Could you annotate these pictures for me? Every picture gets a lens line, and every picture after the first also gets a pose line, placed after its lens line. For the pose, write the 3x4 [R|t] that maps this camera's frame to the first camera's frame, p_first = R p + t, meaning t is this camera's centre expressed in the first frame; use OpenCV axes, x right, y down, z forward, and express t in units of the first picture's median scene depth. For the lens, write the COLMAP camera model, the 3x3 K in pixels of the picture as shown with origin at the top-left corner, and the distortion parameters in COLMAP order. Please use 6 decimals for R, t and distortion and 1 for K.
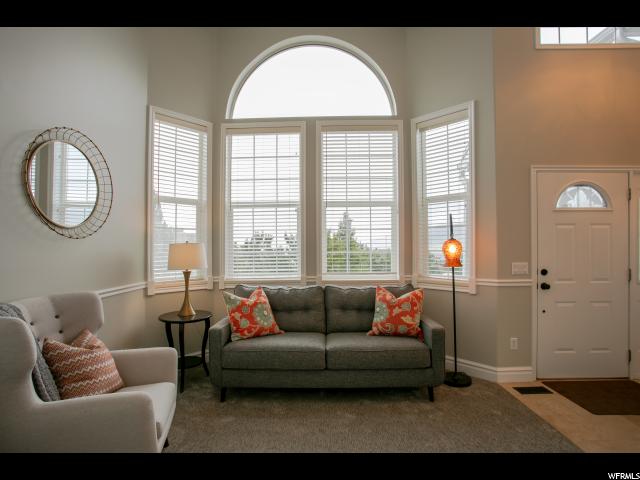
lens RADIAL K [[309.8, 0, 314.4], [0, 309.8, 240.1], [0, 0, 1]] dist [-0.039335, 0.013643]
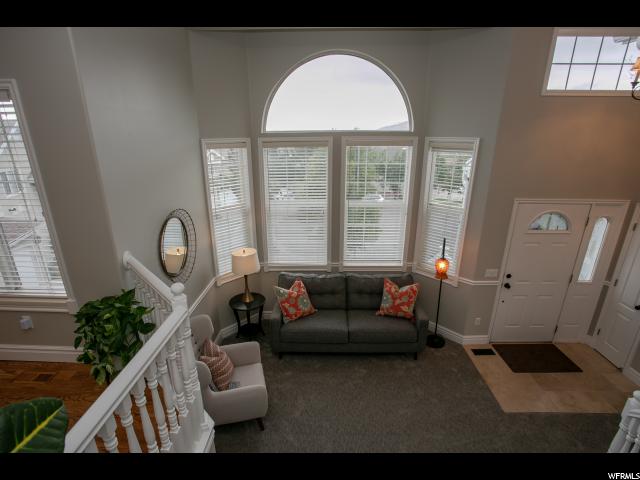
lens RADIAL K [[316.9, 0, 318.3], [0, 316.9, 241.9], [0, 0, 1]] dist [-0.025358, 0.001047]
pose [[0.999983, 0.001519, -0.005550, -0.091126], [0.000416, 0.942966, 0.332890, -0.505871], [0.005739, -0.332887, 0.942949, -0.280593]]
